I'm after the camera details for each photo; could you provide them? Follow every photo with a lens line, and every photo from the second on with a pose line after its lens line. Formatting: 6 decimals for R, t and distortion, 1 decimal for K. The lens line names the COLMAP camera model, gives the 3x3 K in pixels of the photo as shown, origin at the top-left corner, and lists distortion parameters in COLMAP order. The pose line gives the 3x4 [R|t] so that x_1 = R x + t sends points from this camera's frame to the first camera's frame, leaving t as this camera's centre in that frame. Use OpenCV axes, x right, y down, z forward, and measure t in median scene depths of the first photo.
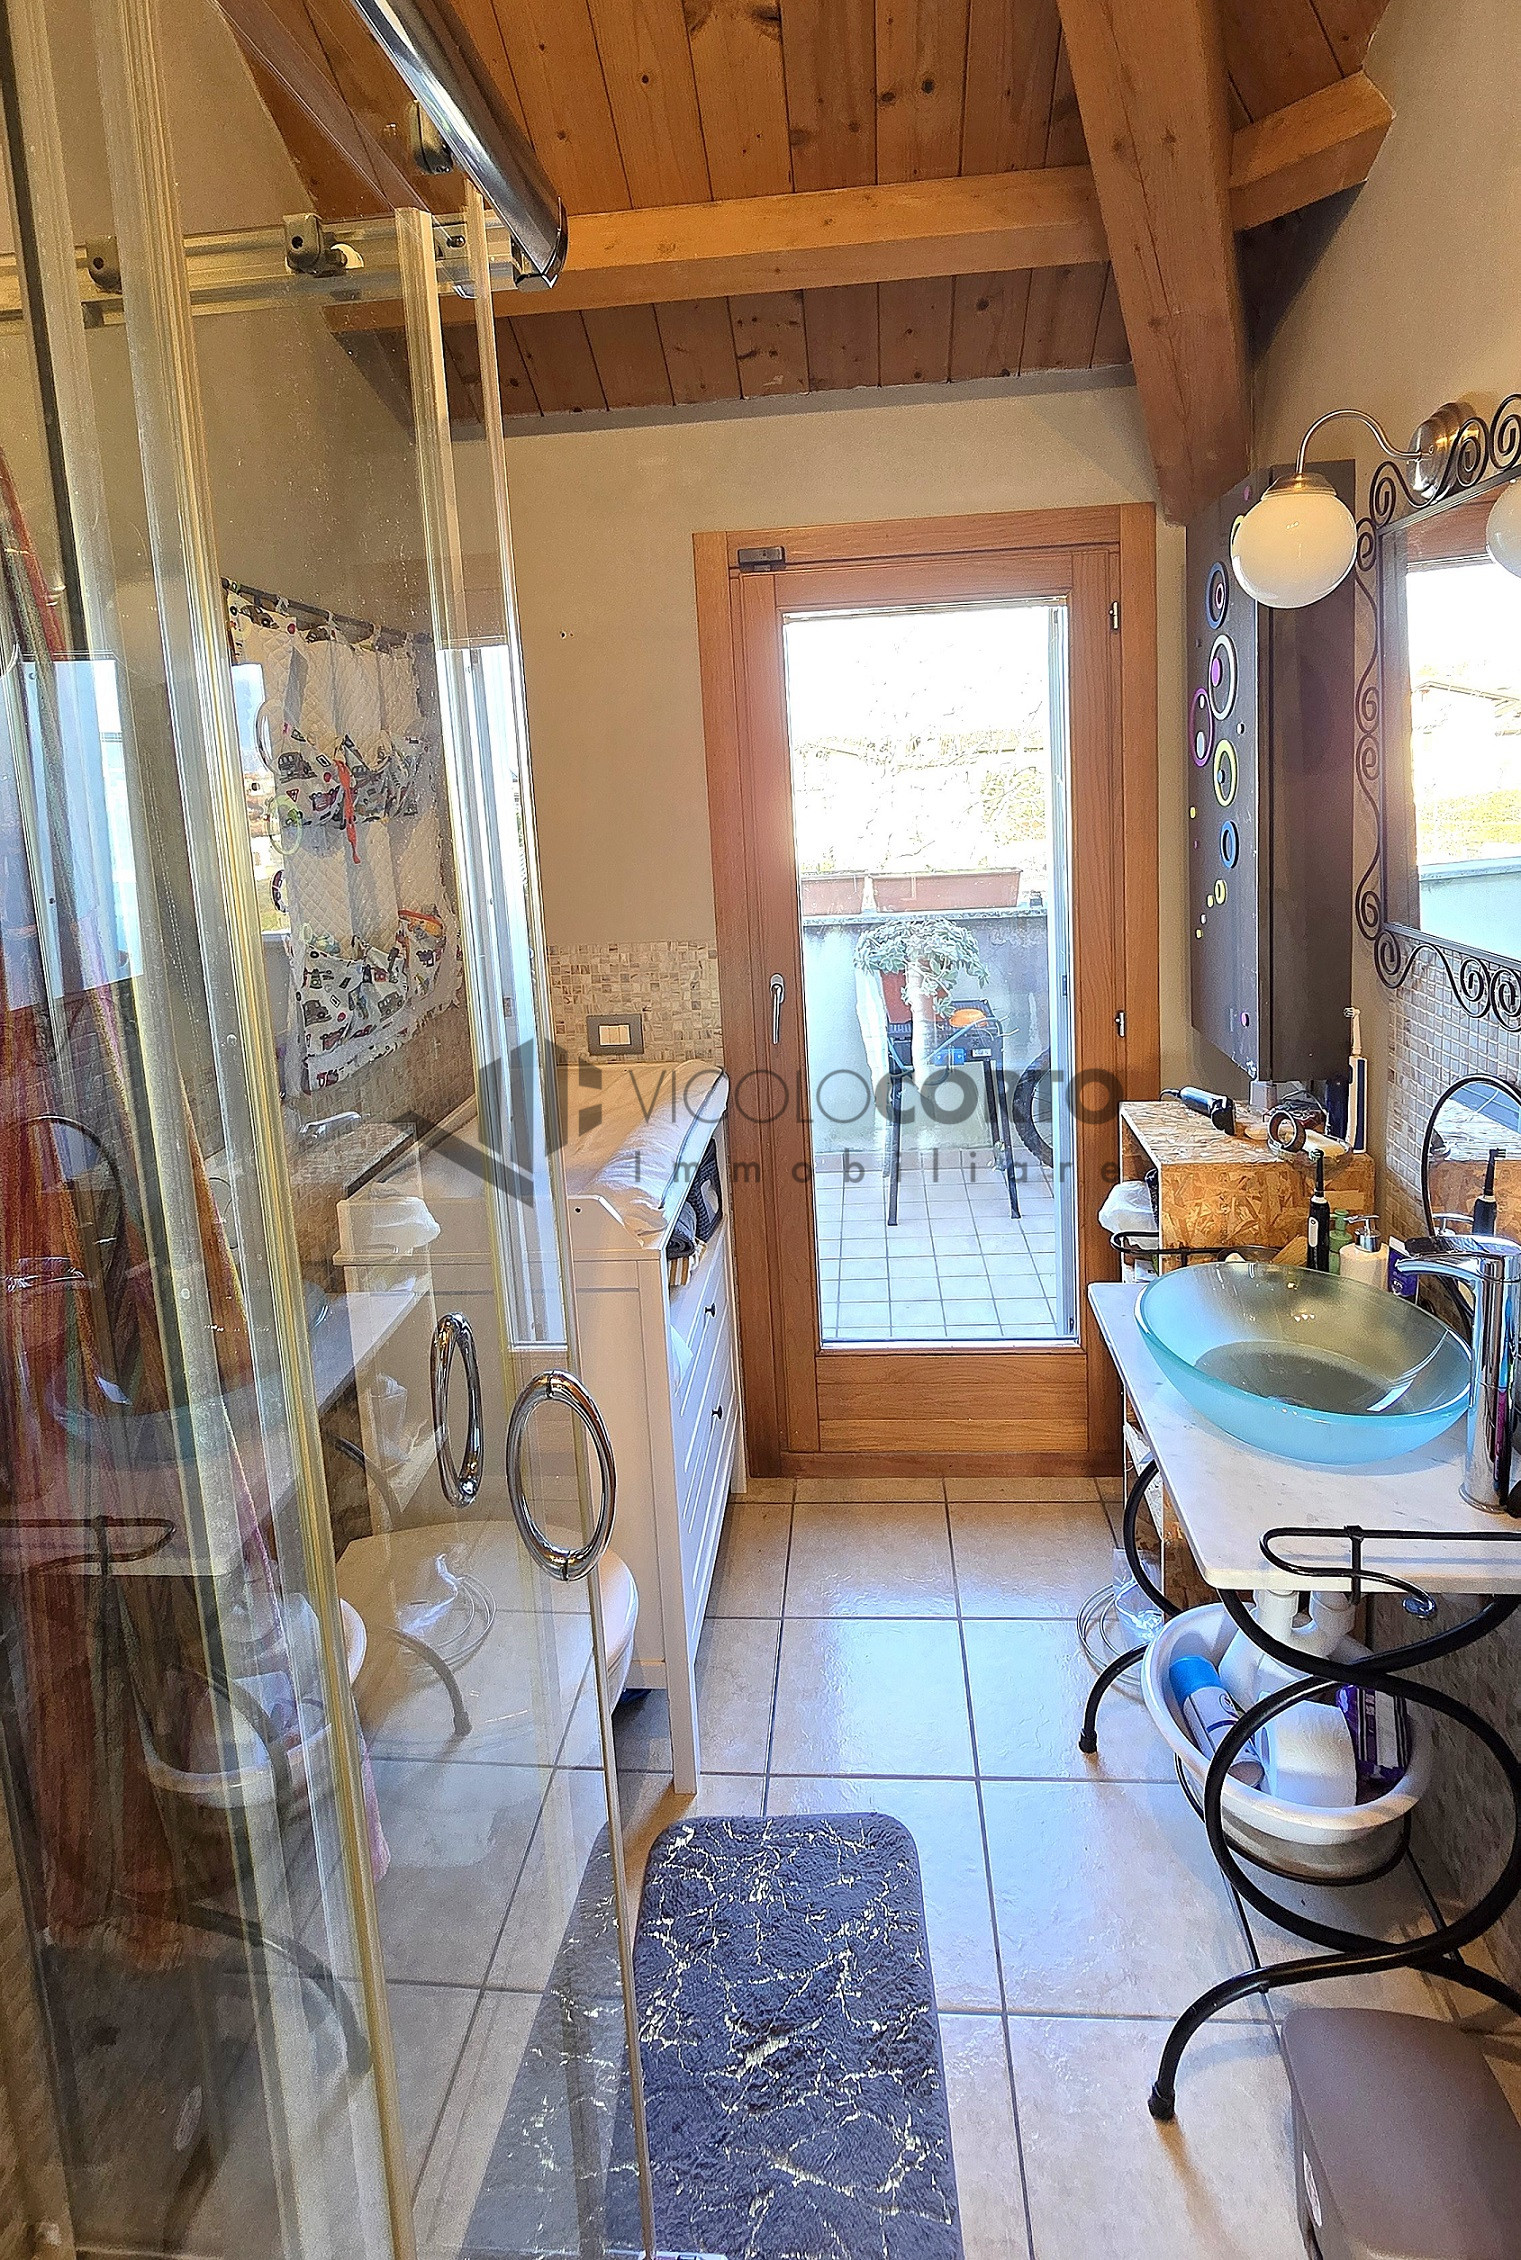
lens RADIAL K [[1104.0, 0, 760.5], [0, 1104.0, 1130.0], [0, 0, 1]] dist [0.001043, 0.000181]
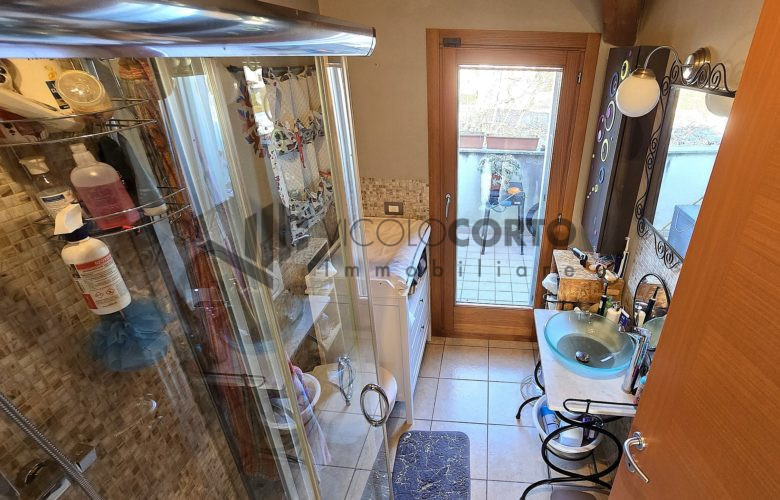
lens RADIAL K [[388.3, 0, 462.9], [0, 388.3, 249.9], [0, 0, 1]] dist [-0.000488, -0.000076]
pose [[0.996985, 0.059943, 0.049274, 0.011917], [-0.072843, 0.941823, 0.328120, -0.380803], [-0.026739, -0.330720, 0.943350, -0.044567]]
